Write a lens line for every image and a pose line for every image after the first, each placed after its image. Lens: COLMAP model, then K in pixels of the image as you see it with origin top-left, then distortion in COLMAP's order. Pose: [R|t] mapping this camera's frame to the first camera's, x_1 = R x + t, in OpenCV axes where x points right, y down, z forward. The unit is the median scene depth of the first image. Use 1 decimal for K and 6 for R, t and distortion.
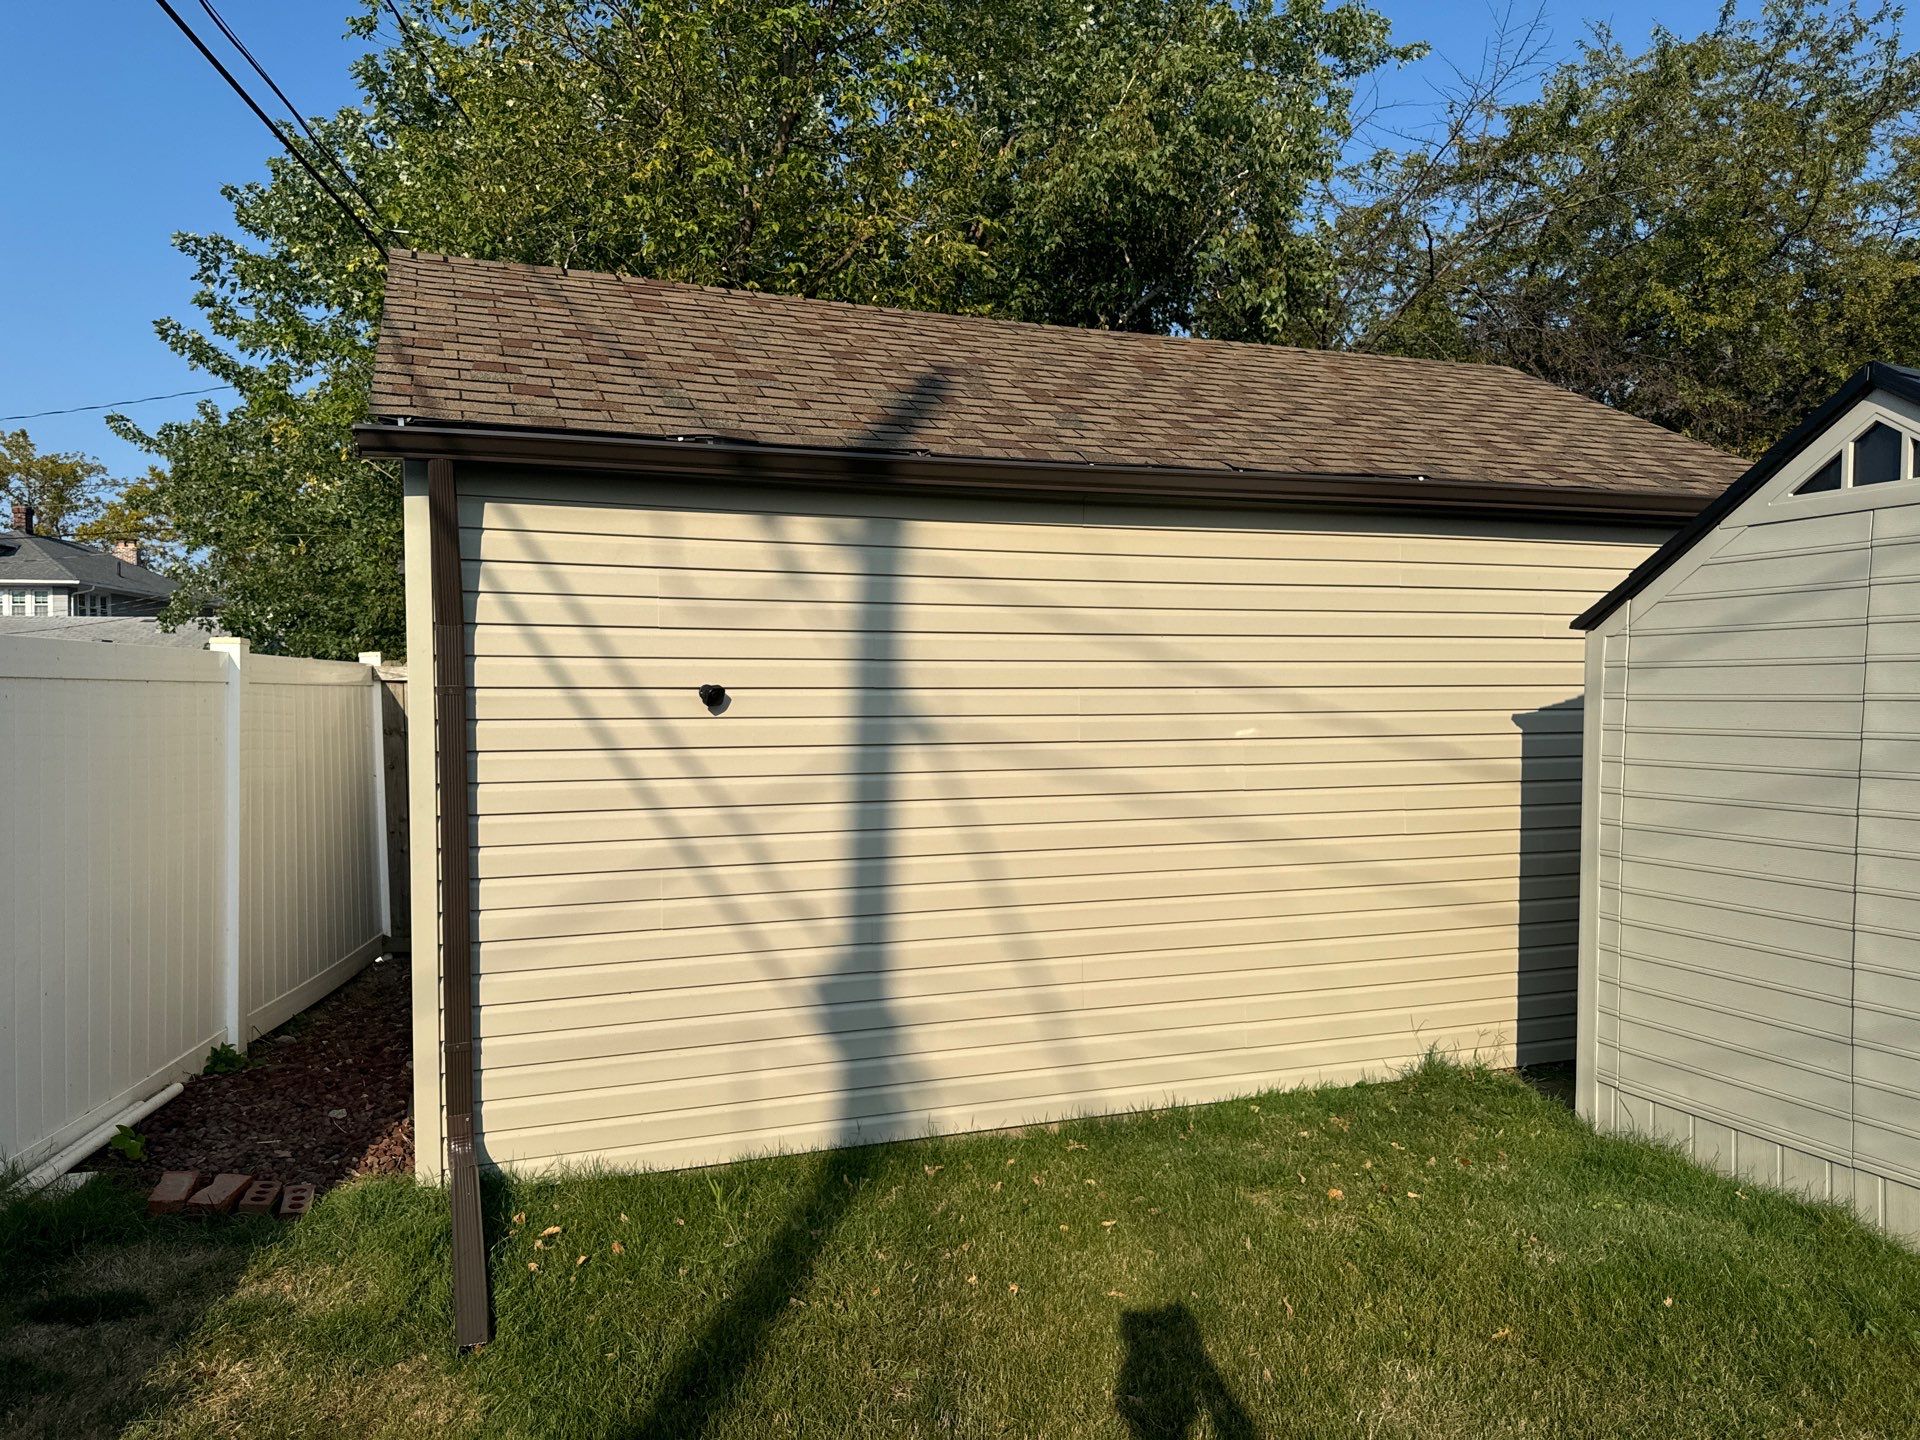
lens RADIAL K [[1337.7, 0, 959.4], [0, 1337.7, 739.8], [0, 0, 1]] dist [0.093995, -0.093936]
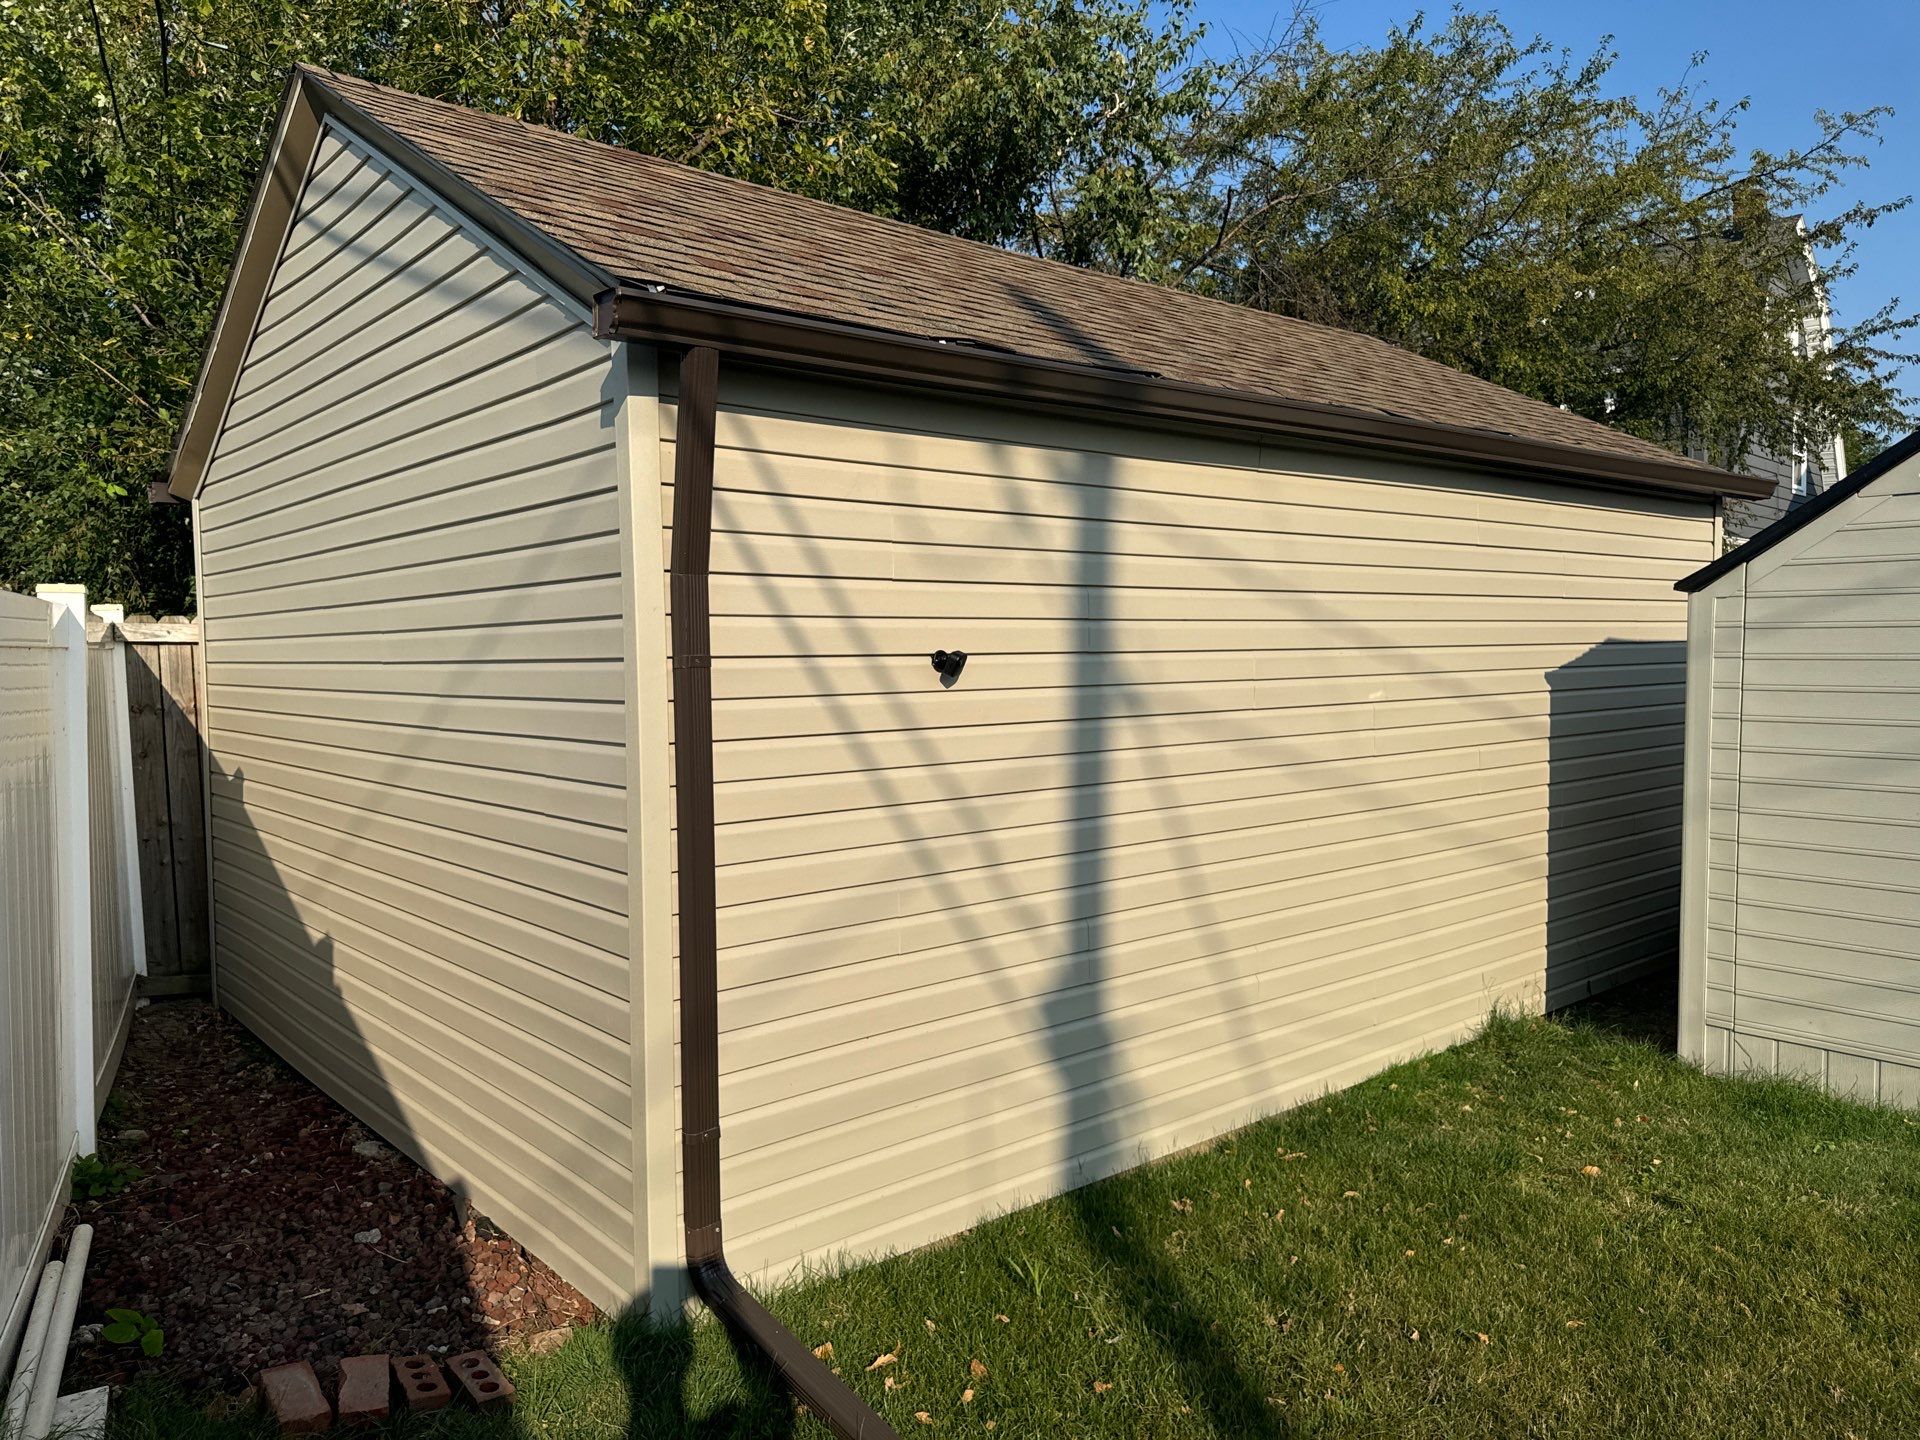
lens RADIAL K [[1347.6, 0, 956.8], [0, 1347.6, 713.8], [0, 0, 1]] dist [0.093086, -0.089374]
pose [[0.938905, -0.022330, 0.343452, -0.439914], [0.017415, 0.999697, 0.017389, -0.015804], [-0.343736, -0.010346, 0.939009, 0.218722]]
